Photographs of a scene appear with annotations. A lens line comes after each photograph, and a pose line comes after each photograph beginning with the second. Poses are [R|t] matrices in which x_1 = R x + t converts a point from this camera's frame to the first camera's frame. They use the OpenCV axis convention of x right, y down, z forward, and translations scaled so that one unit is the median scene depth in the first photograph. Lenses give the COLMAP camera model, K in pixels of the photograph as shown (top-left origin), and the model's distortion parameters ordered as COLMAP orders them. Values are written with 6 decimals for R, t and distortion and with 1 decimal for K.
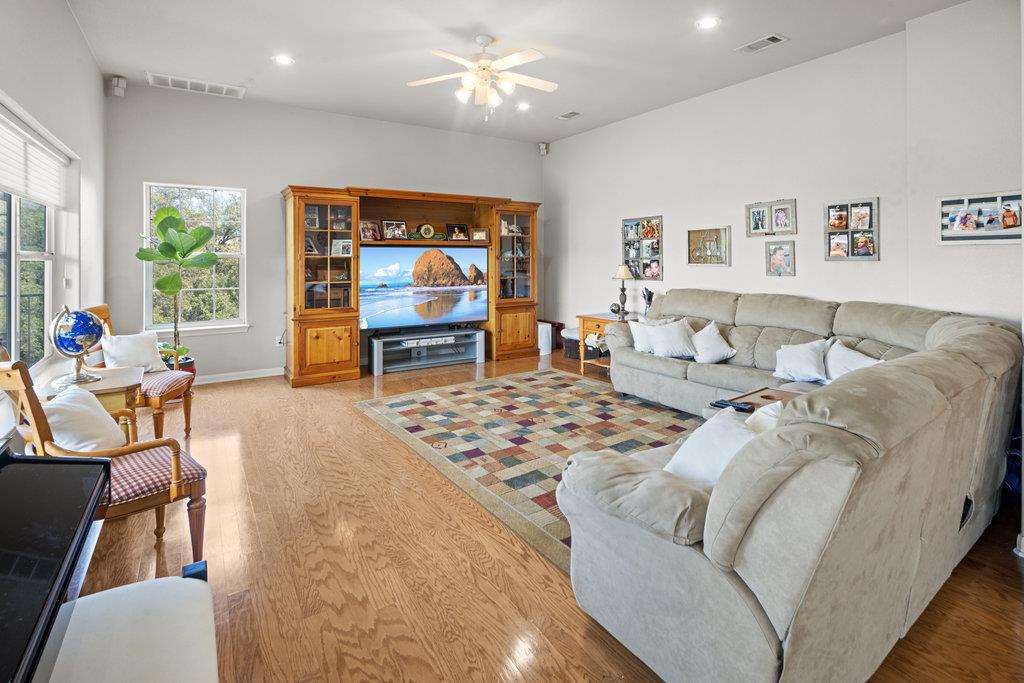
lens RADIAL K [[507.4, 0, 532.5], [0, 507.4, 257.7], [0, 0, 1]] dist [0.004654, -0.001683]
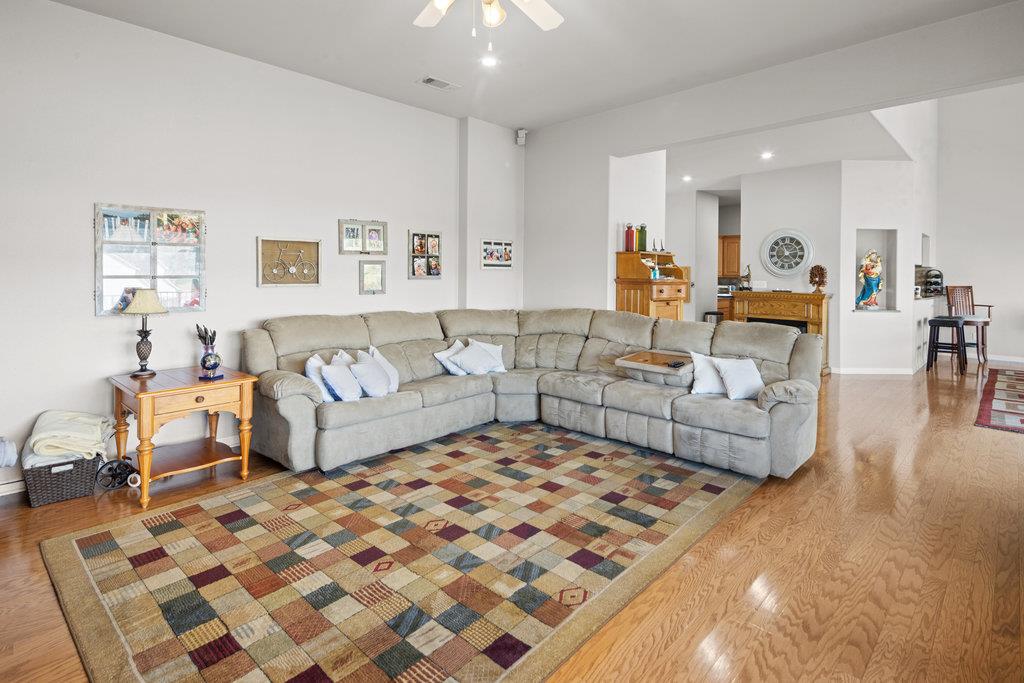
lens RADIAL K [[507.4, 0, 514.5], [0, 507.4, 275.6], [0, 0, 1]] dist [0.004654, -0.001683]
pose [[-0.200328, -0.002608, 0.979725, -0.475435], [-0.008213, 0.999966, 0.000983, -0.004150], [-0.979695, -0.007849, -0.200342, 0.752130]]
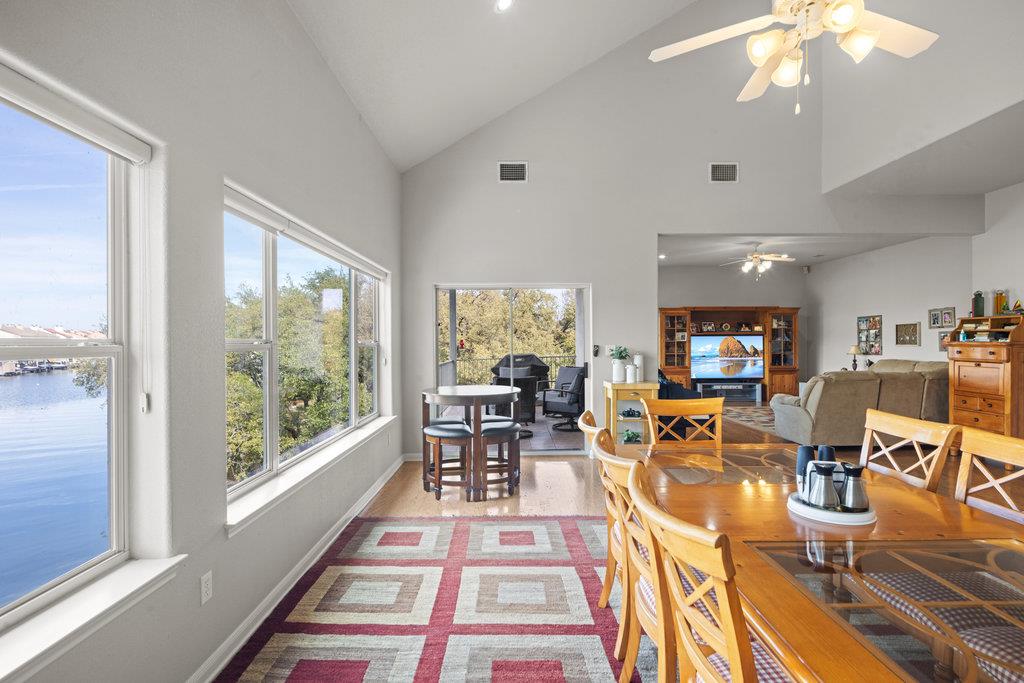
lens RADIAL K [[507.4, 0, 517.8], [0, 507.4, 345.2], [0, 0, 1]] dist [0.004654, -0.001683]
pose [[0.839353, 0.000229, -0.543587, 0.166220], [0.003967, 0.999971, 0.006546, -0.001815], [0.543573, -0.007651, 0.839327, -1.003970]]
